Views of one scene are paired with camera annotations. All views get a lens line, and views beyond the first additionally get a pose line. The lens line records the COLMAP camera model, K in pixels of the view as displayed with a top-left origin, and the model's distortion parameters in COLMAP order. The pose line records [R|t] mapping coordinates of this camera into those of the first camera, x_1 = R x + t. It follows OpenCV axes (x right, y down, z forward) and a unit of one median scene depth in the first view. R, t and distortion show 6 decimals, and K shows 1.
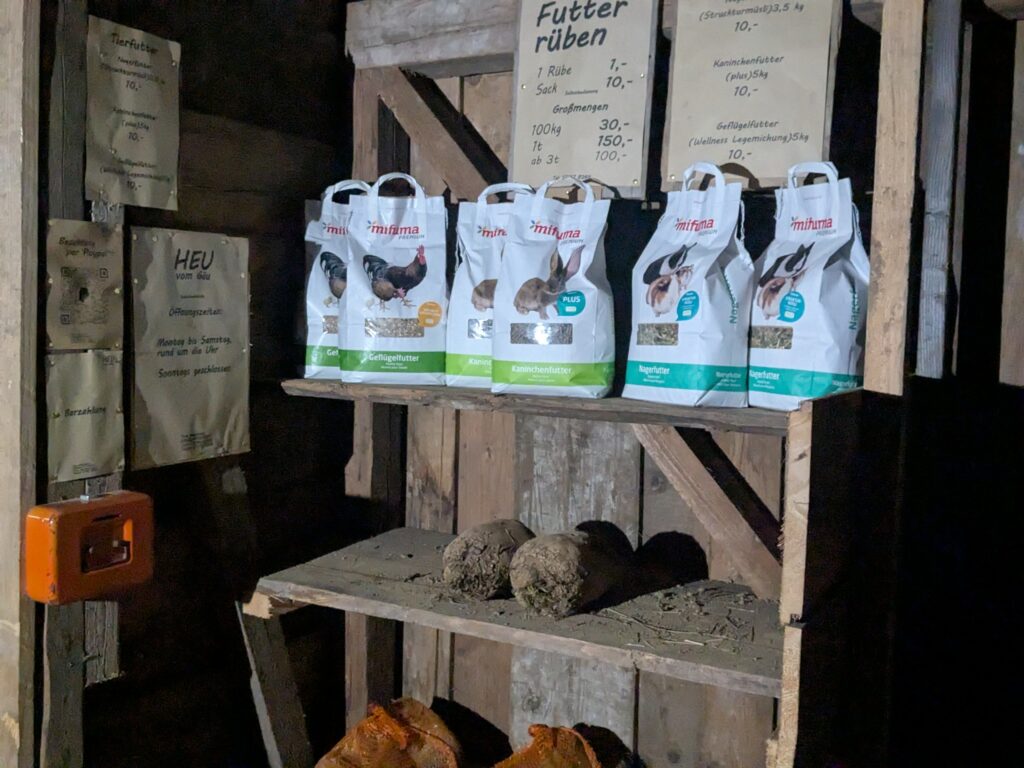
lens RADIAL K [[1053.3, 0, 512.0], [0, 1053.3, 384.0], [0, 0, 1]] dist [0.114452, -0.352890]
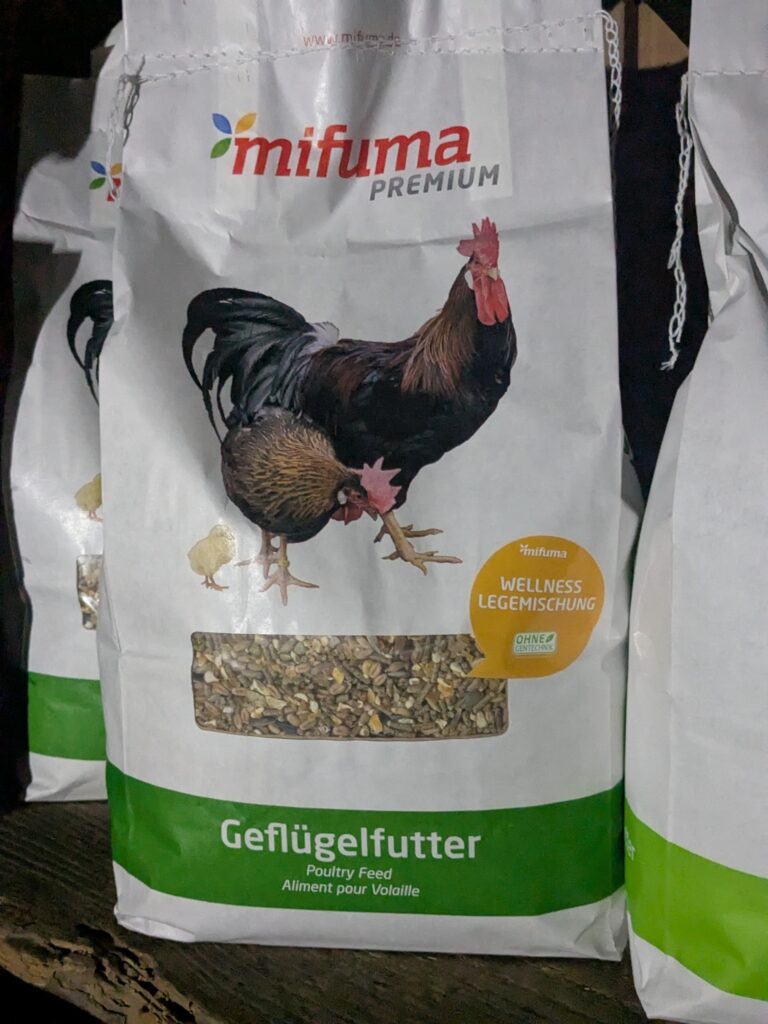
lens RADIAL K [[1082.1, 0, 384.0], [0, 1082.1, 512.0], [0, 0, 1]] dist [0.000385, 0.001341]
pose [[0.979420, -0.010372, -0.201564, -0.066817], [0.030714, 0.994707, 0.098059, -0.102215], [0.199480, -0.102232, 0.974554, 0.826687]]
